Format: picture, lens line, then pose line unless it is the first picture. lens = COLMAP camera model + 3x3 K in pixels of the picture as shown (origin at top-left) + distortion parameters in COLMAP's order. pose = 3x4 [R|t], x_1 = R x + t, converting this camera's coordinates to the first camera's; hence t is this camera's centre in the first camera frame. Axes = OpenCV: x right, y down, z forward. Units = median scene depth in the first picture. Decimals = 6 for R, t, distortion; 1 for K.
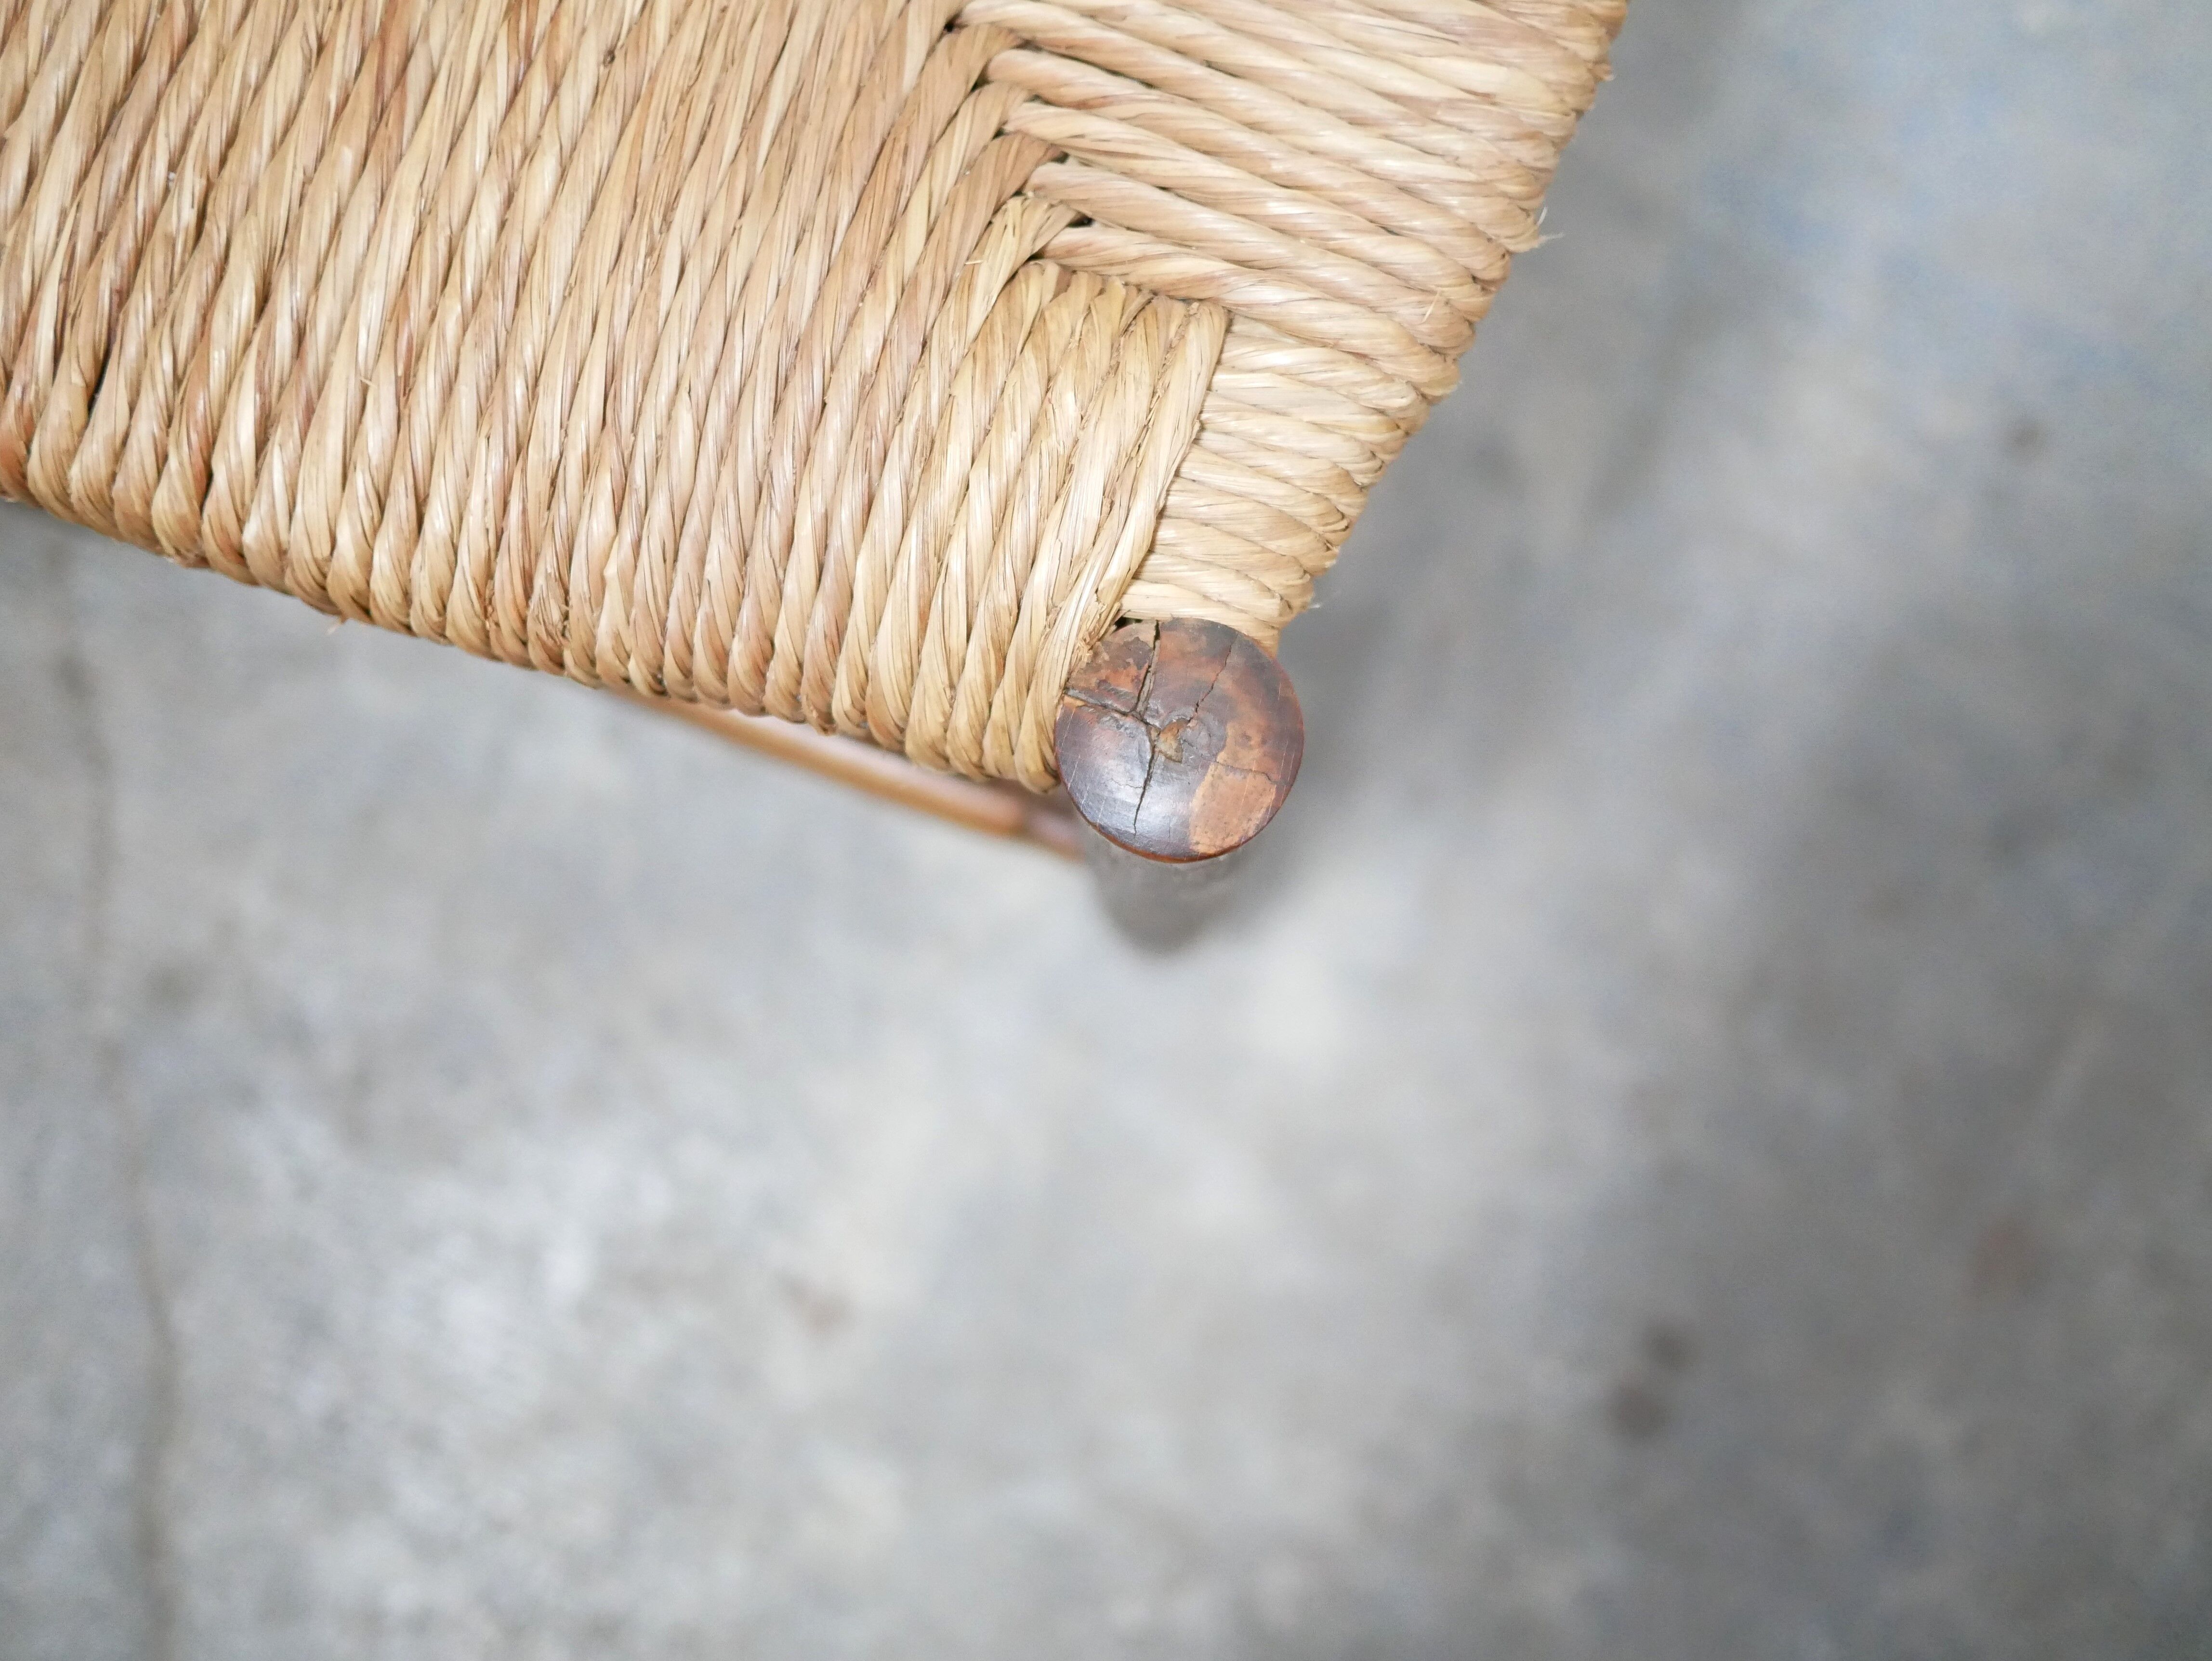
lens RADIAL K [[2548.9, 0, 1106.0], [0, 2548.9, 830.5], [0, 0, 1]] dist [-0.014216, -0.006469]
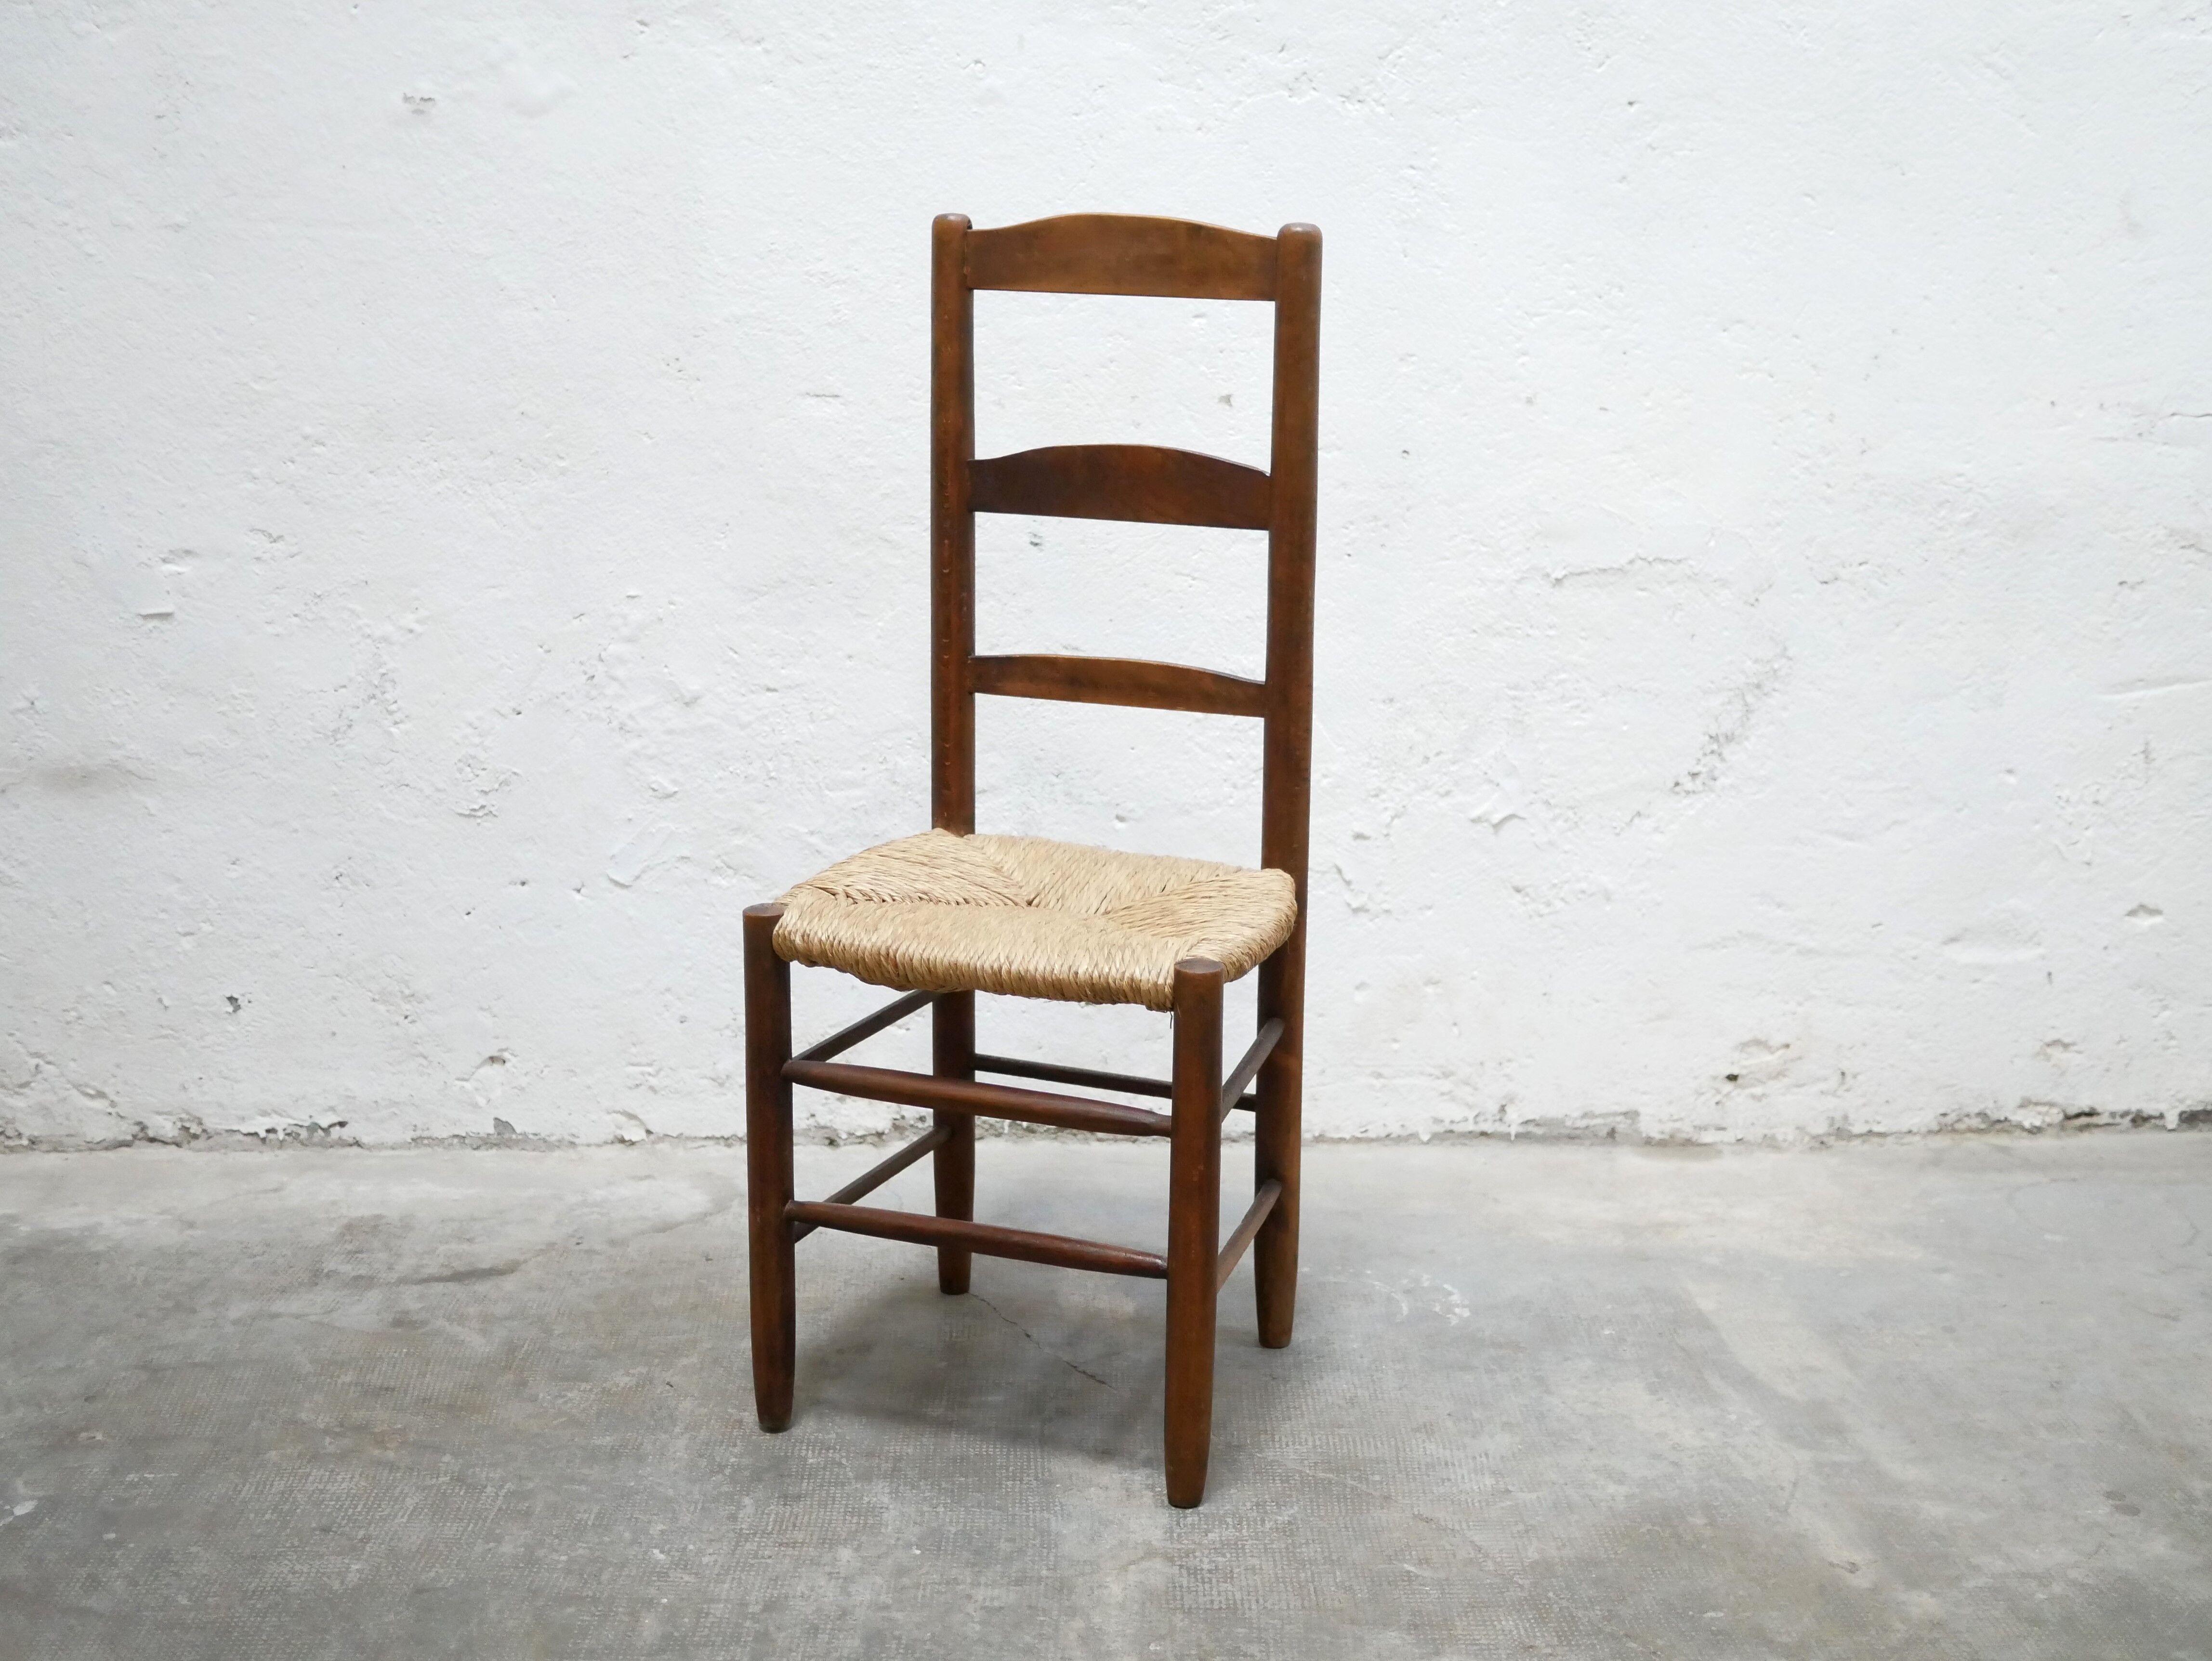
lens RADIAL K [[2486.6, 0, 1101.7], [0, 2486.6, 828.3], [0, 0, 1]] dist [-0.017809, 0.019138]
pose [[0.887907, -0.095477, 0.450005, -3.592045], [0.457633, 0.282913, -0.842931, 3.423706], [-0.046832, 0.954382, 0.294894, -0.627663]]
